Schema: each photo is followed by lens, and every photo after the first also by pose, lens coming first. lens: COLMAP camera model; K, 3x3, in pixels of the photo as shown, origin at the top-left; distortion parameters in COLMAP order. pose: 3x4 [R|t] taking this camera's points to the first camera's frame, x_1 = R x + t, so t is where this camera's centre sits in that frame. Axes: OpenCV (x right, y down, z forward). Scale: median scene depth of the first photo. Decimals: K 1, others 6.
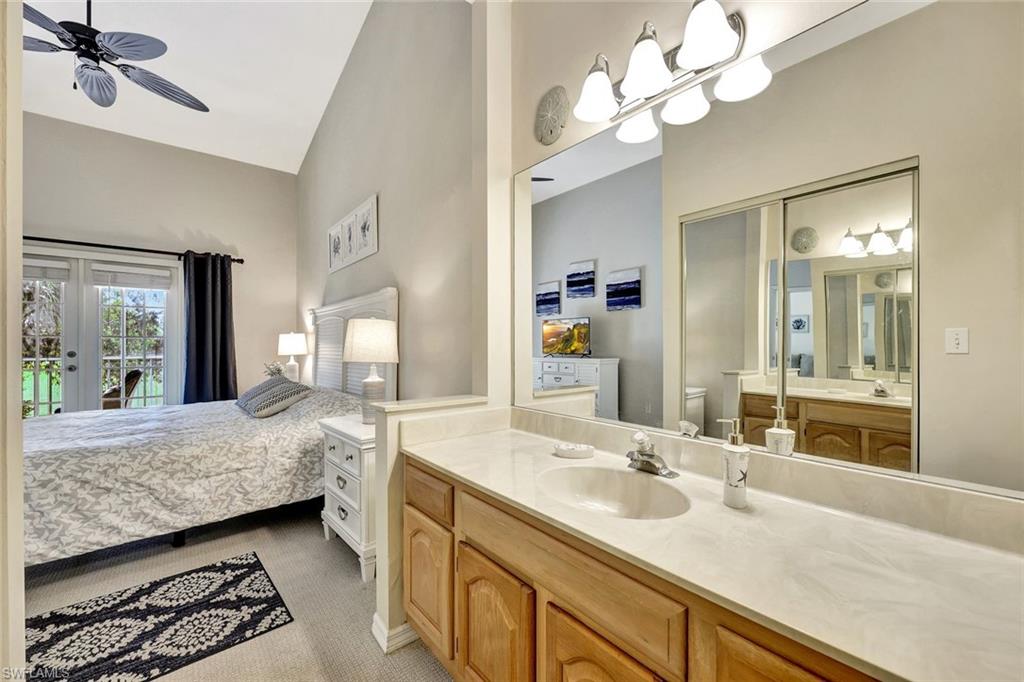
lens RADIAL K [[411.9, 0, 506.9], [0, 411.9, 343.6], [0, 0, 1]] dist [-0.004253, 0.000371]
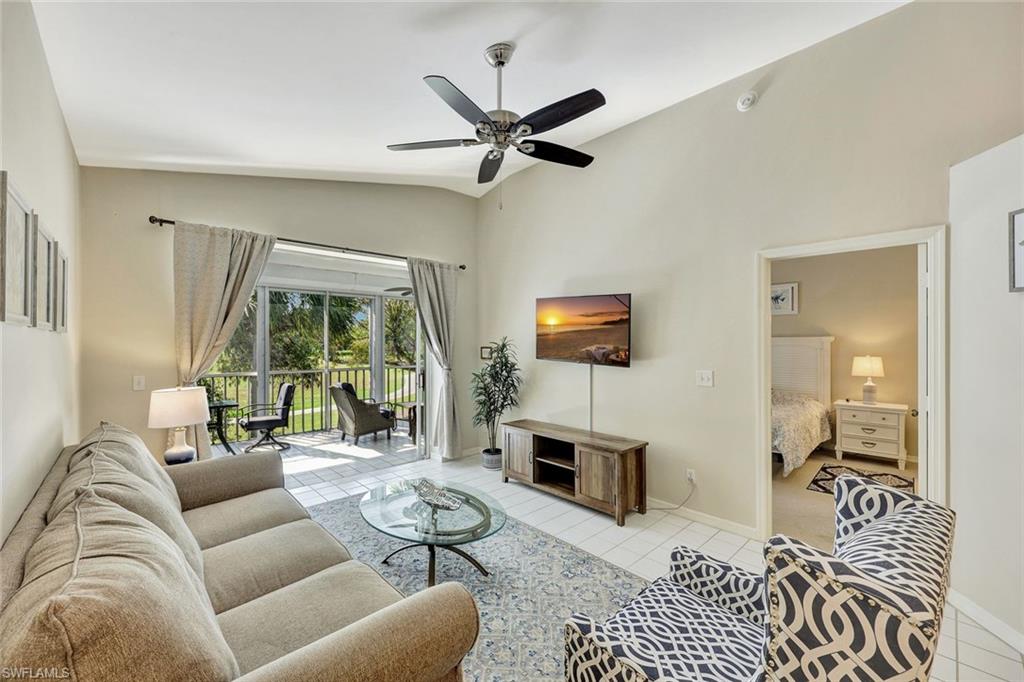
lens RADIAL K [[410.9, 0, 508.5], [0, 410.9, 345.0], [0, 0, 1]] dist [0.000815, 0.000340]
pose [[0.997901, 0.003599, 0.064656, -2.068562], [-0.003930, 0.999980, 0.004993, -0.105241], [-0.064636, -0.005237, 0.997895, -0.900263]]
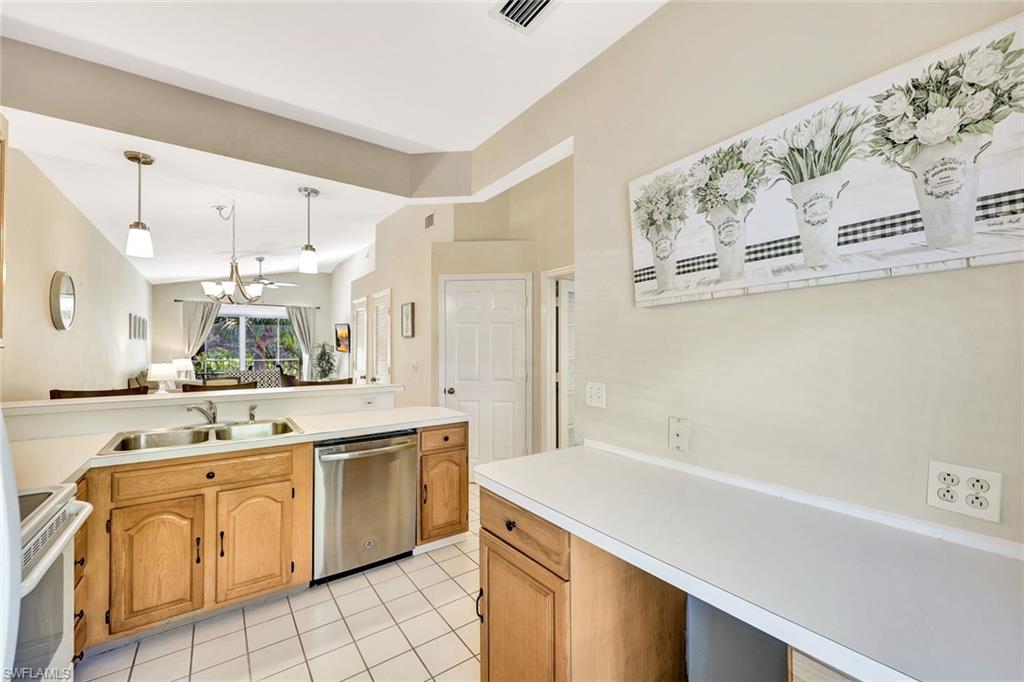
lens RADIAL K [[410.9, 0, 508.5], [0, 410.9, 345.0], [0, 0, 1]] dist [0.000815, 0.000340]
pose [[0.998505, 0.003252, -0.054559, -0.055097], [-0.003517, 0.999983, -0.004748, -0.080285], [0.054542, 0.004933, 0.998499, -2.918836]]
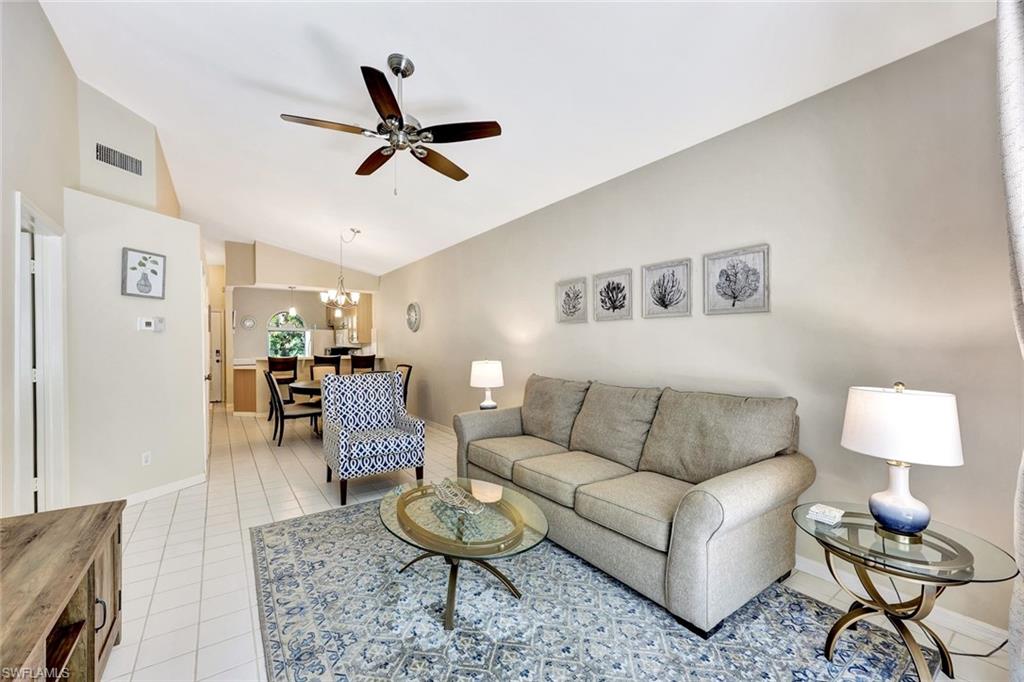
lens RADIAL K [[410.9, 0, 508.5], [0, 410.9, 345.0], [0, 0, 1]] dist [0.000815, 0.000340]
pose [[-0.998131, 0.006807, 0.060737, -2.345614], [0.007192, 0.999955, 0.006113, -0.052395], [-0.060693, 0.006538, -0.998135, 0.944623]]
